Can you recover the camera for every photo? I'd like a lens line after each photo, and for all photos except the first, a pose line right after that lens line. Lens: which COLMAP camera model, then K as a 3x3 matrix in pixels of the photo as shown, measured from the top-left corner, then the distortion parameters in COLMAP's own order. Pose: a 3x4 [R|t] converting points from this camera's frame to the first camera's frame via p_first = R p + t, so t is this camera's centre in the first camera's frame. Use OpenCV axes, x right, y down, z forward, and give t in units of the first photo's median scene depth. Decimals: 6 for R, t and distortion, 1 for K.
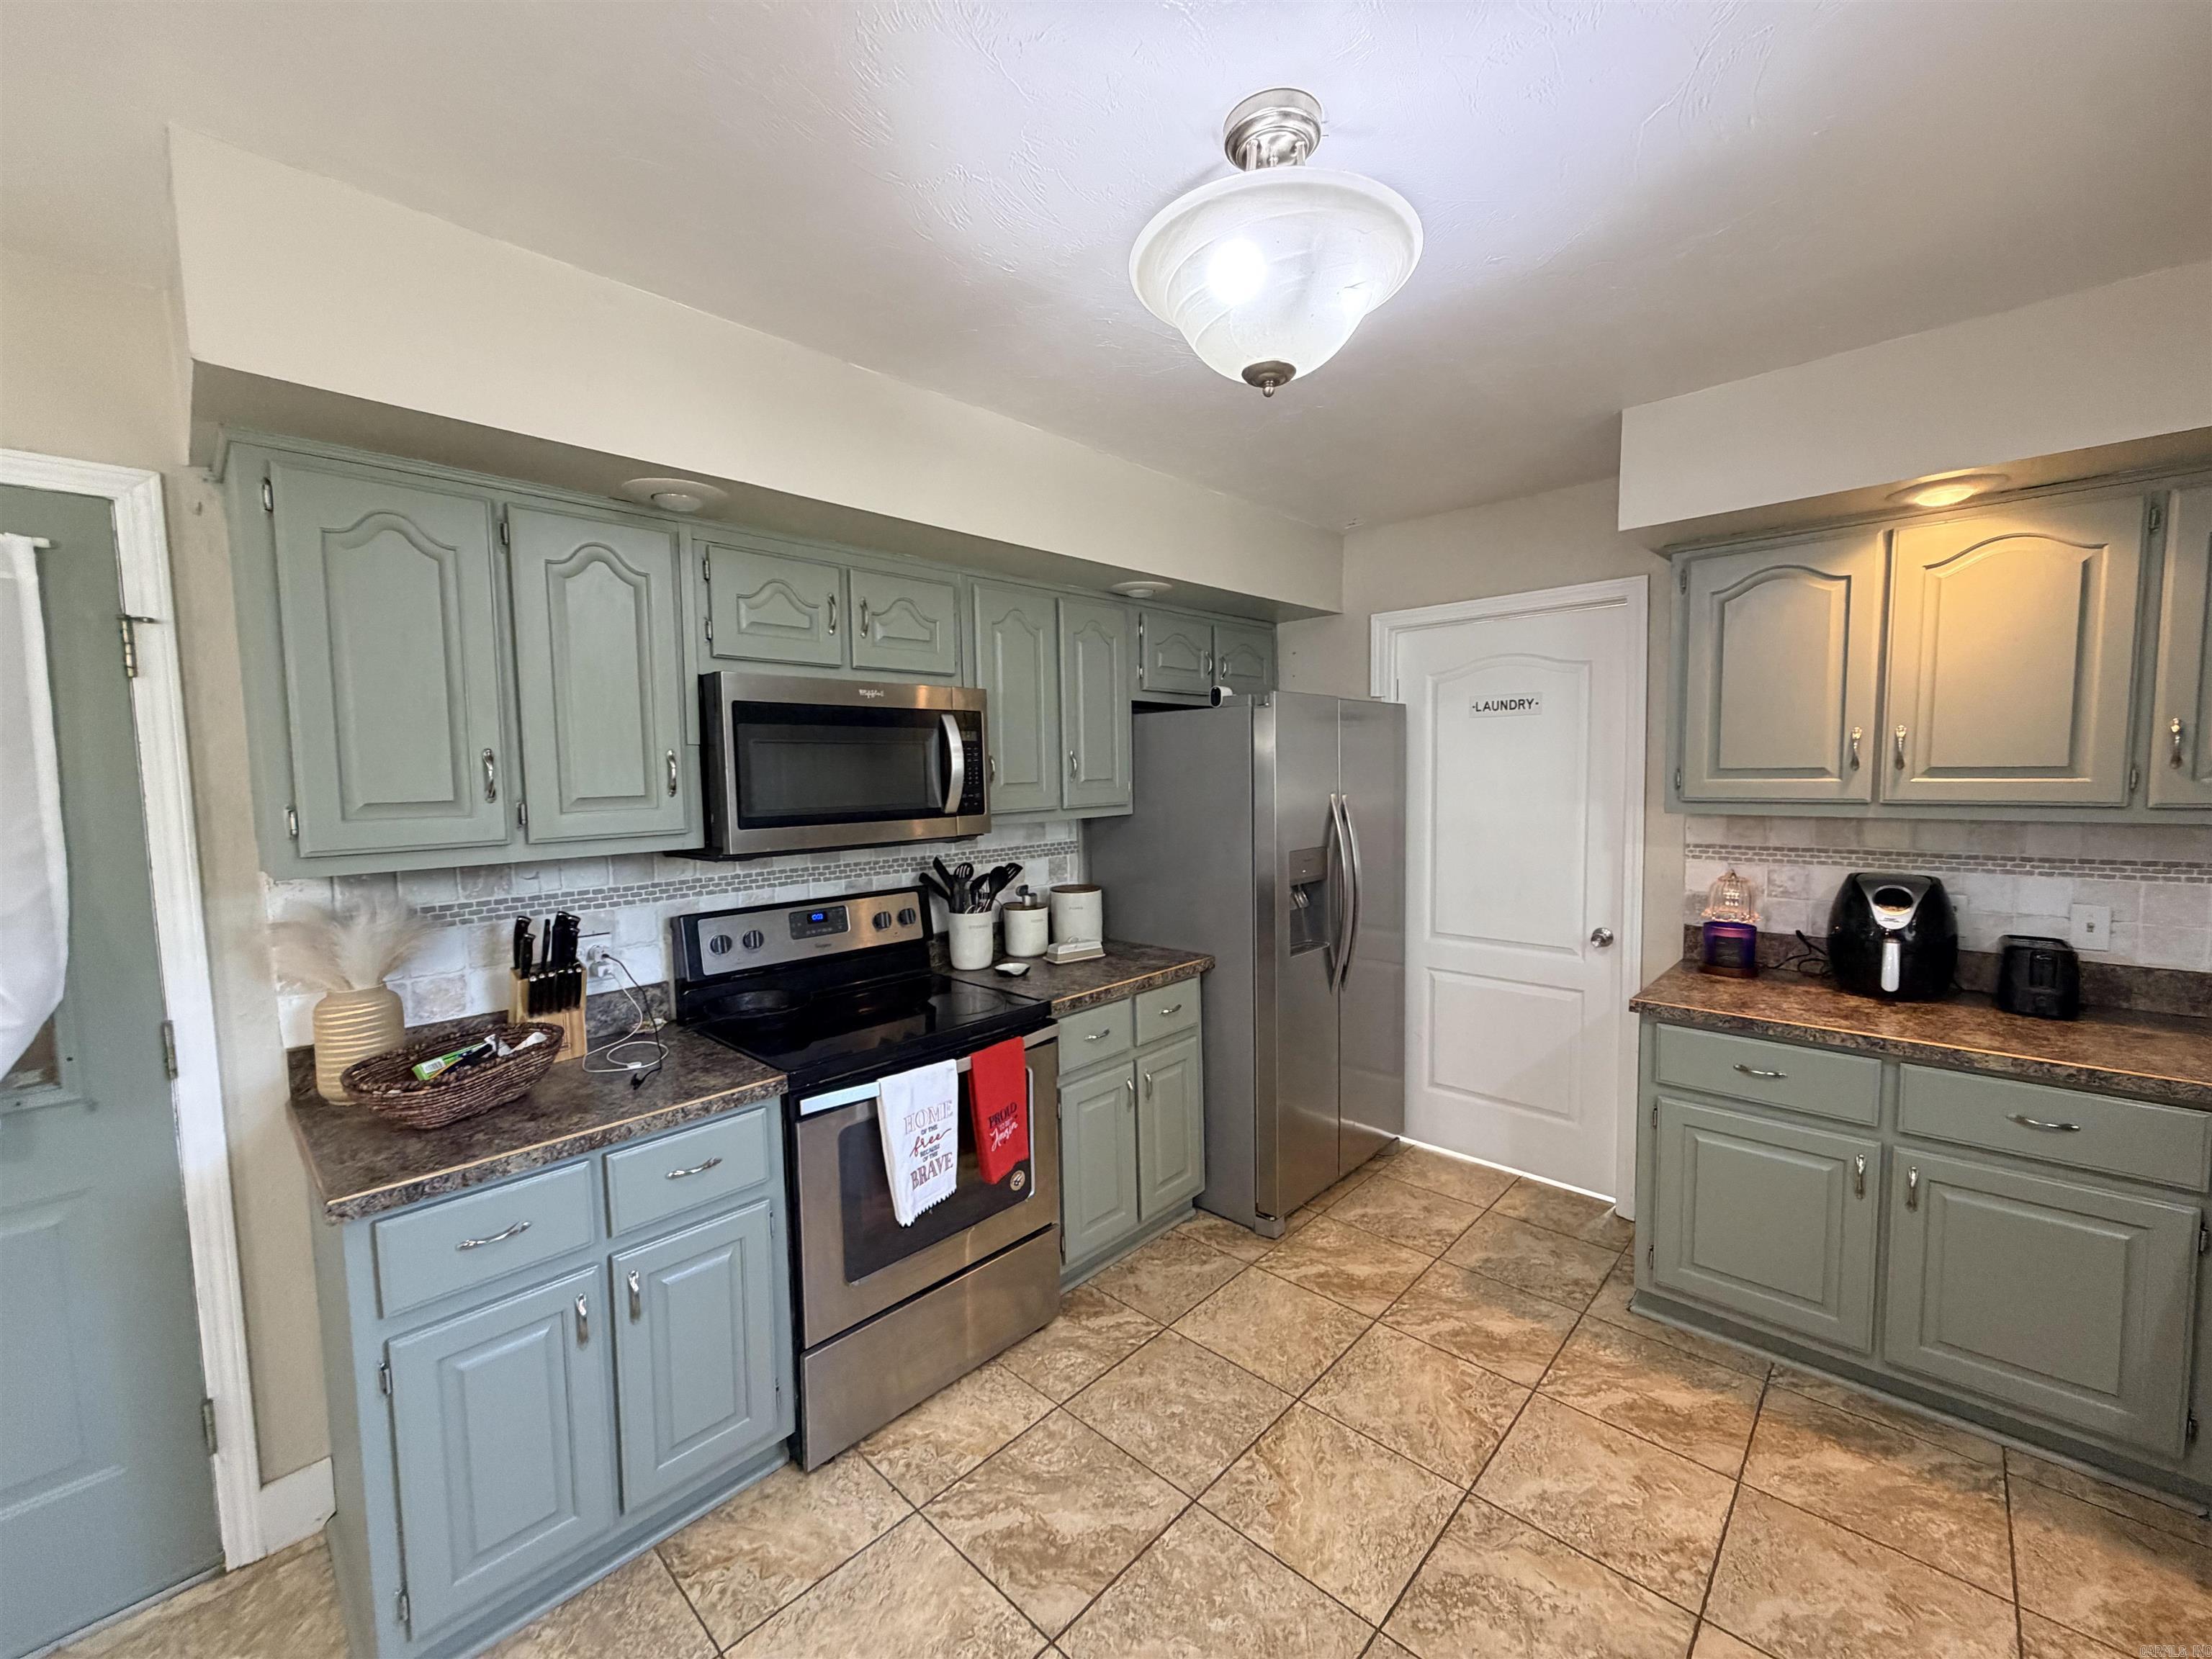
lens RADIAL K [[881.4, 0, 1100.7], [0, 881.4, 829.5], [0, 0, 1]] dist [-0.001141, 0.000339]
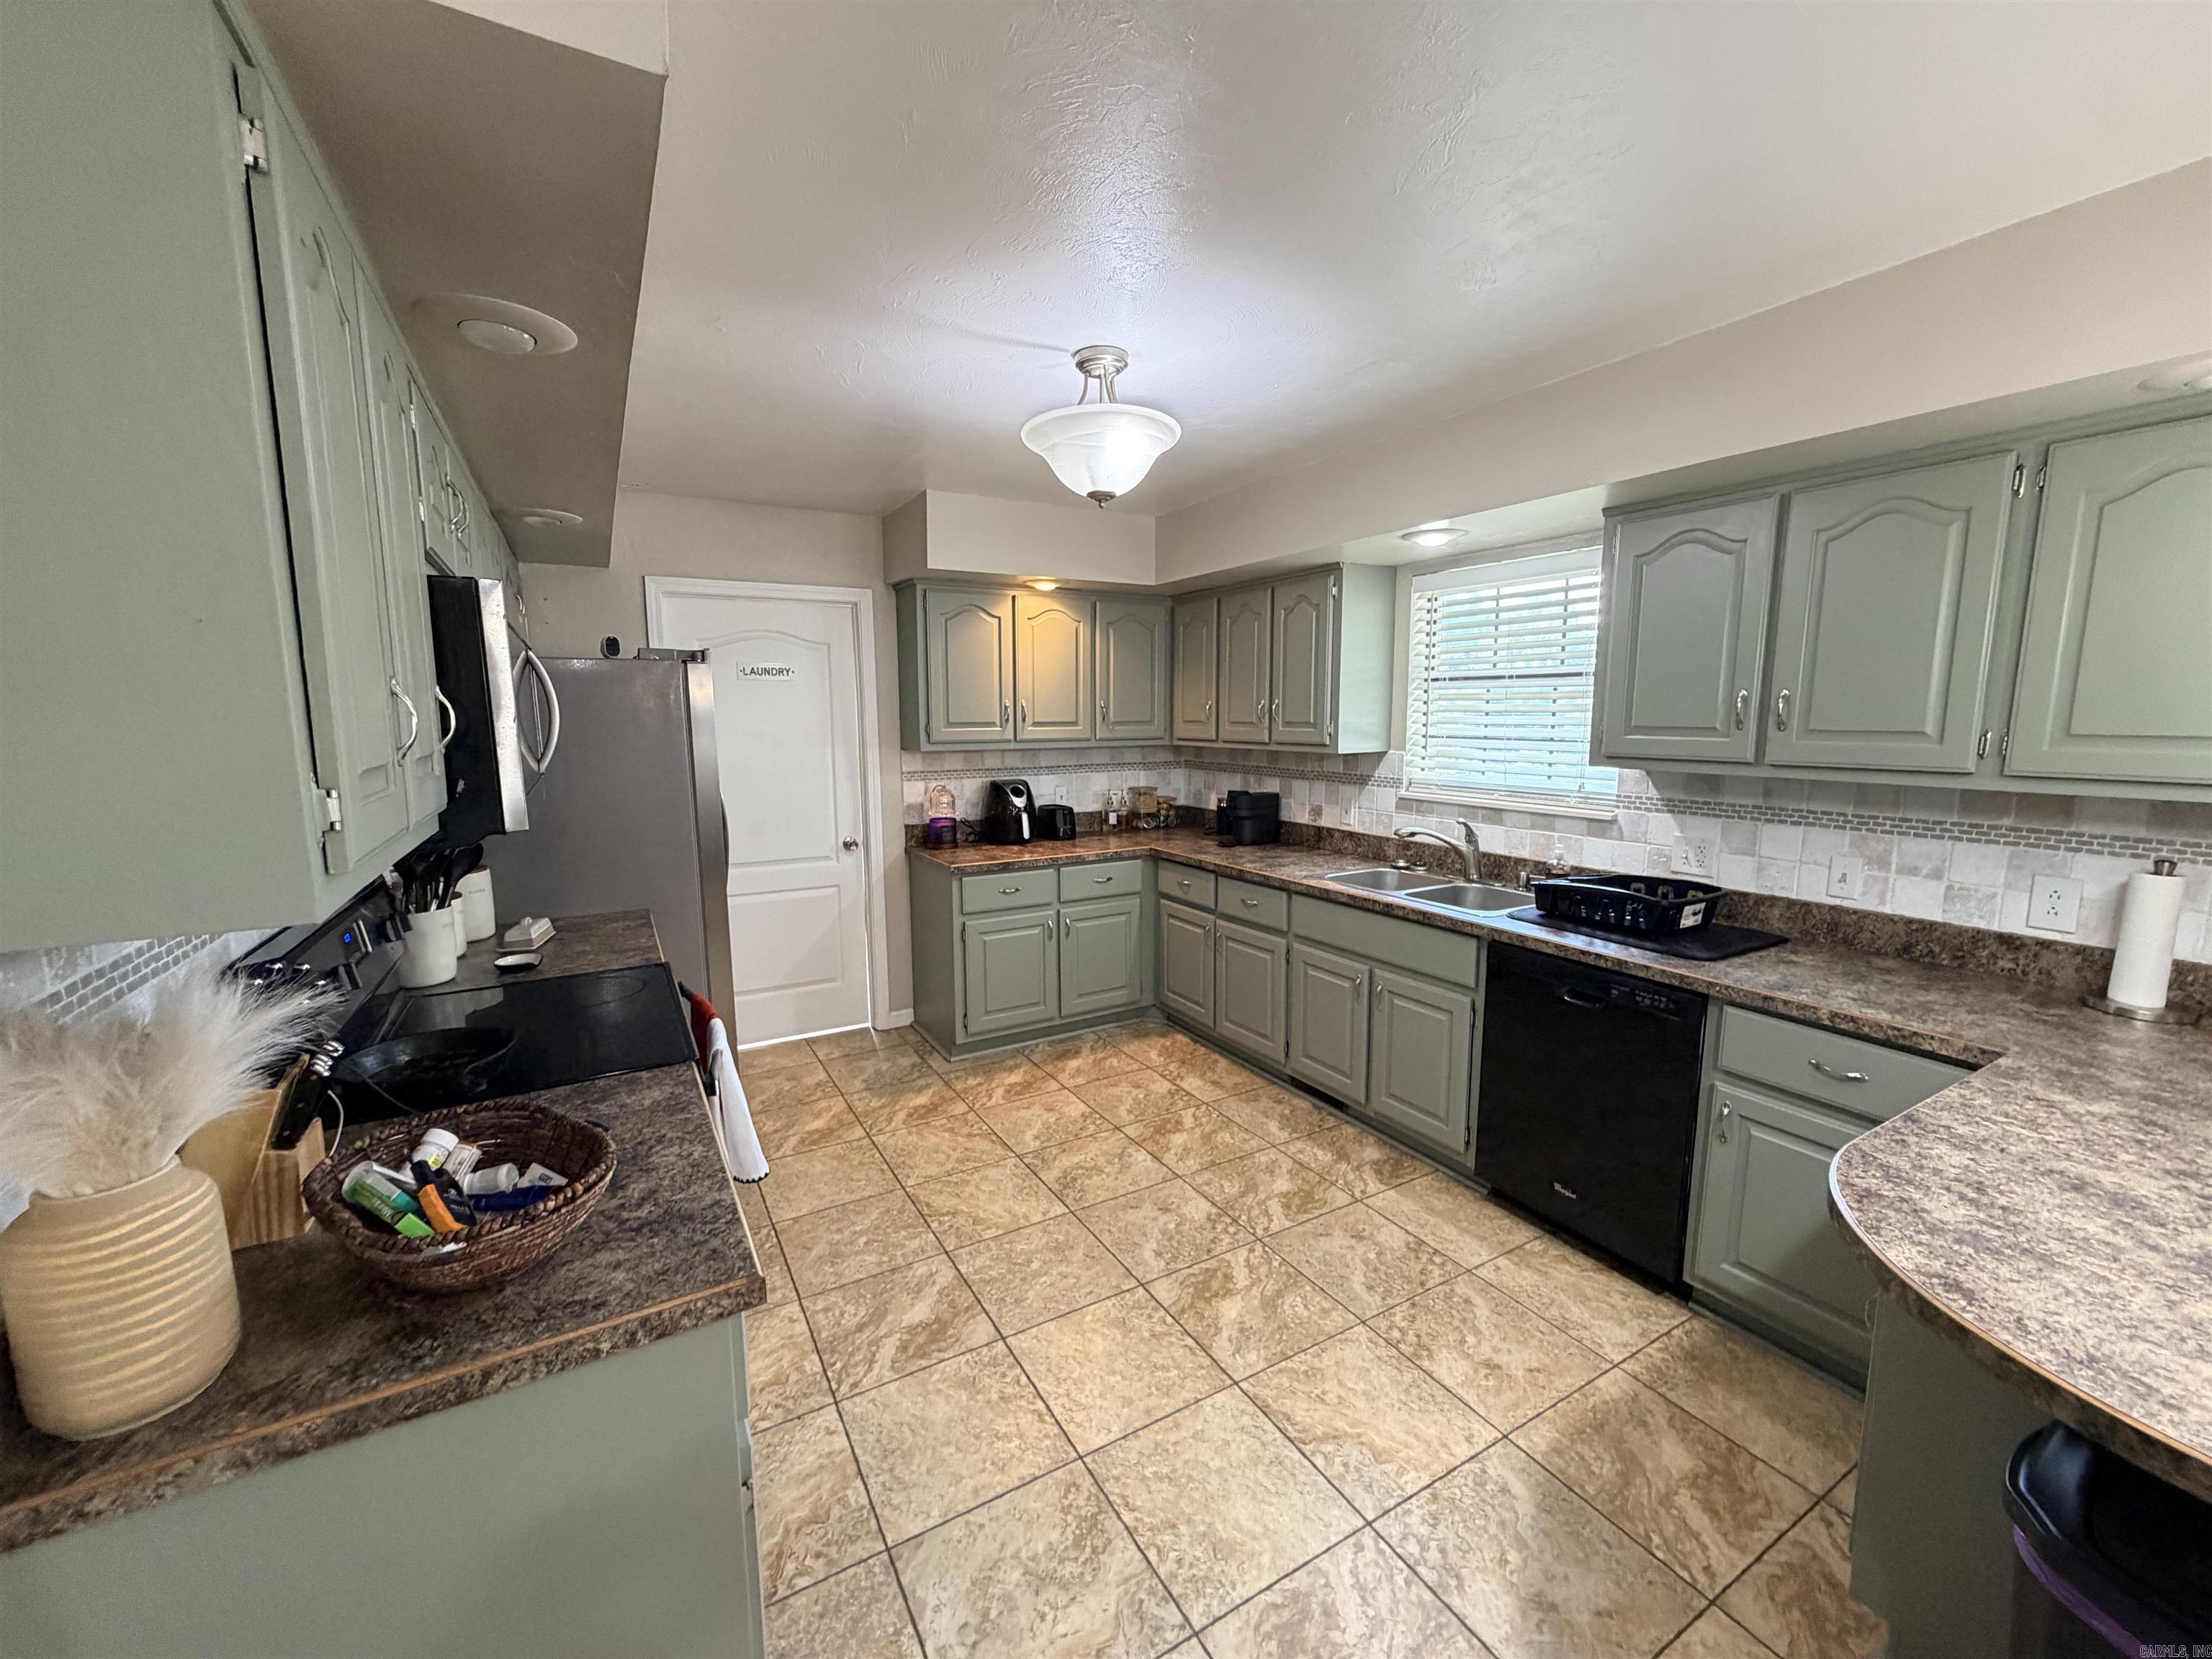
lens RADIAL K [[885.9, 0, 1101.0], [0, 885.9, 830.4], [0, 0, 1]] dist [-0.001012, 0.000263]
pose [[0.281866, -0.111533, 0.952949, -0.943582], [0.068523, 0.993024, 0.095956, -0.009541], [-0.957004, 0.038252, 0.287542, 0.302409]]
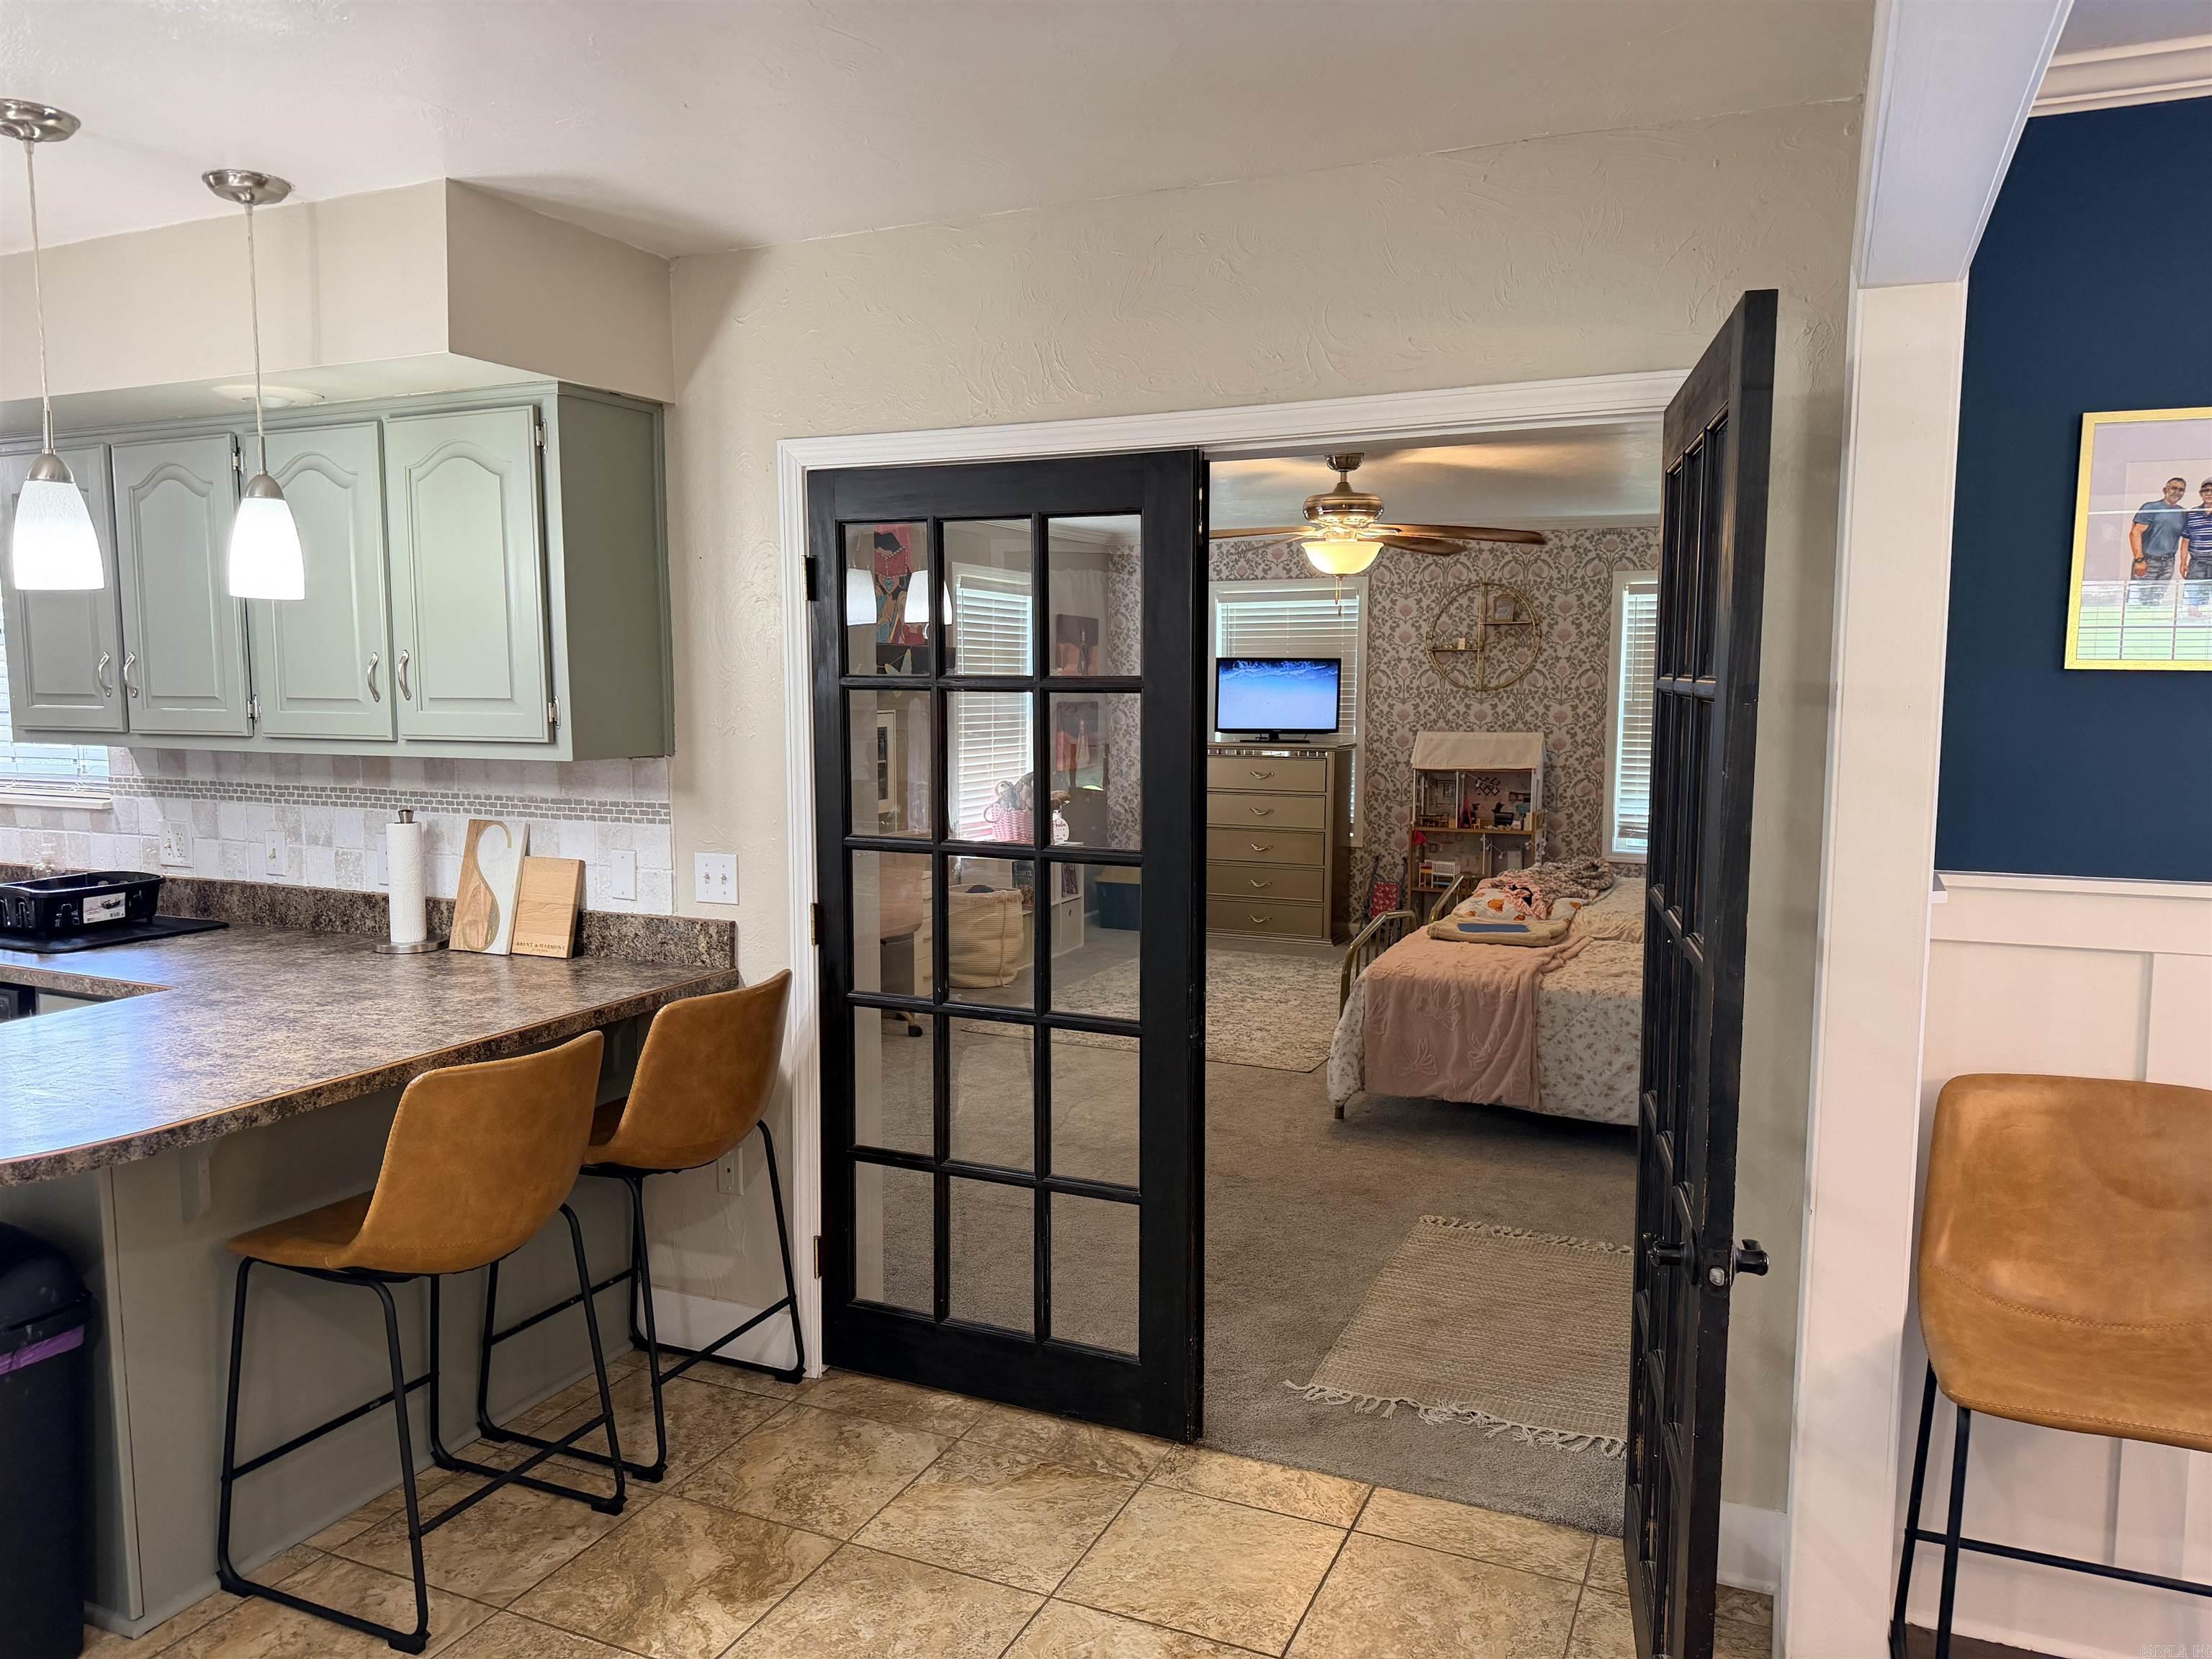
lens RADIAL K [[1553.9, 0, 1106.0], [0, 1553.9, 829.5], [0, 0, 1]] dist [0.049924, -0.067148]
pose [[-0.338121, -0.073979, 0.938190, -1.711890], [0.074004, 0.991728, 0.104871, 0.073827], [-0.938188, 0.104889, -0.329849, -0.609875]]
